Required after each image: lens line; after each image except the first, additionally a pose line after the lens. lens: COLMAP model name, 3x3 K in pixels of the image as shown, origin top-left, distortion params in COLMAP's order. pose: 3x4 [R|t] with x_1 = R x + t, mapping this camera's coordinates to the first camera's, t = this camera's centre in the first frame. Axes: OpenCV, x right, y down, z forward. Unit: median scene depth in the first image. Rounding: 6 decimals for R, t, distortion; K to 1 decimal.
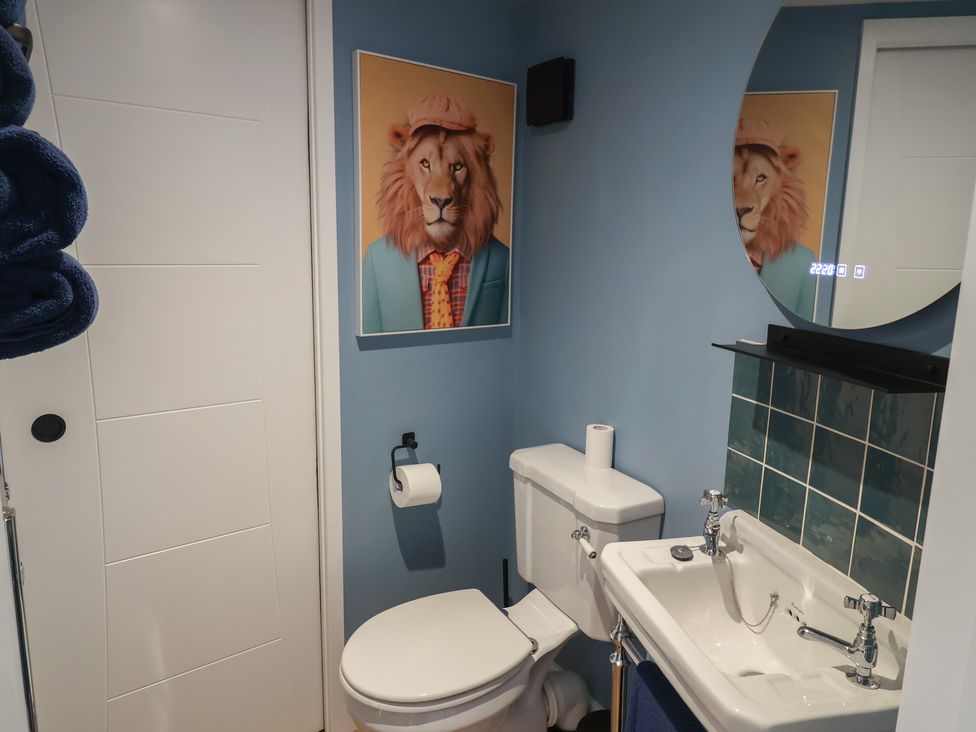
lens RADIAL K [[700.0, 0, 493.3], [0, 700.0, 358.0], [0, 0, 1]] dist [0.006869, -0.011407]
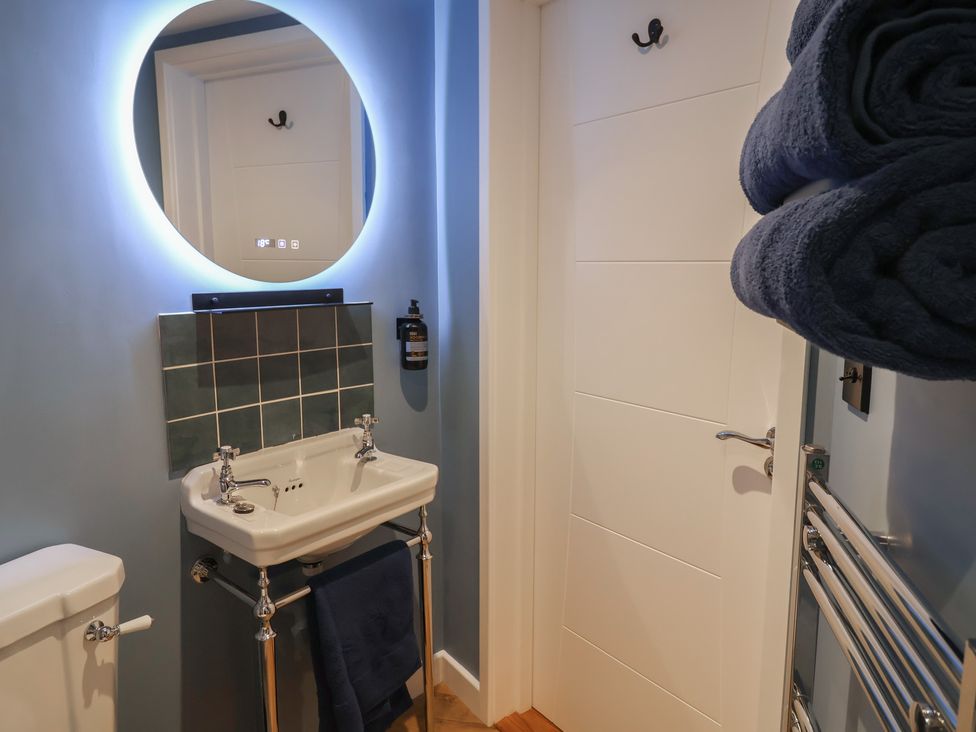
lens RADIAL K [[700.0, 0, 493.3], [0, 700.0, 358.0], [0, 0, 1]] dist [0.006869, -0.011407]
pose [[-0.664195, -0.117200, 0.738315, -0.777663], [0.105956, 0.962905, 0.248170, -0.176791], [-0.740013, 0.243062, -0.627138, 1.375657]]
